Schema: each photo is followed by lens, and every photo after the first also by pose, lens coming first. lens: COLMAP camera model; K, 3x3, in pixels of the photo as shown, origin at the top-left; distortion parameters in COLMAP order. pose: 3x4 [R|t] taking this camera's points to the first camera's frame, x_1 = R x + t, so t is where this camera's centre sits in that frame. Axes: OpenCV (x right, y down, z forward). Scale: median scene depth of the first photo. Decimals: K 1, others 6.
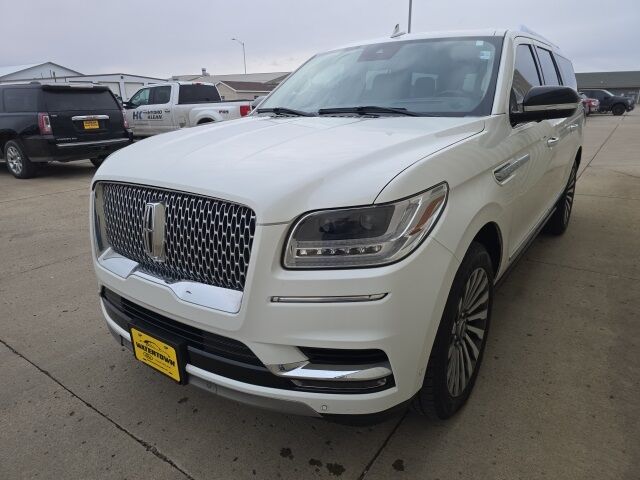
lens RADIAL K [[428.5, 0, 316.6], [0, 428.5, 243.4], [0, 0, 1]] dist [0.002008, -0.005049]
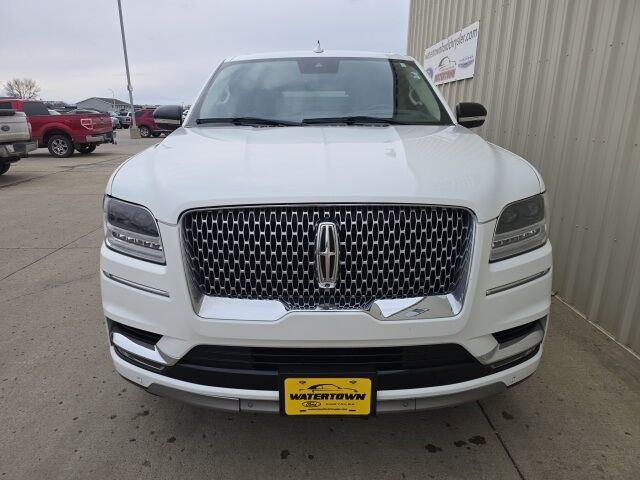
lens RADIAL K [[428.5, 0, 313.7], [0, 428.5, 238.6], [0, 0, 1]] dist [0.002008, -0.005049]
pose [[0.815020, -0.150325, 0.559593, -0.825000], [0.171894, 0.985012, 0.014252, -0.072640], [-0.553349, 0.084575, 0.828645, 0.270186]]
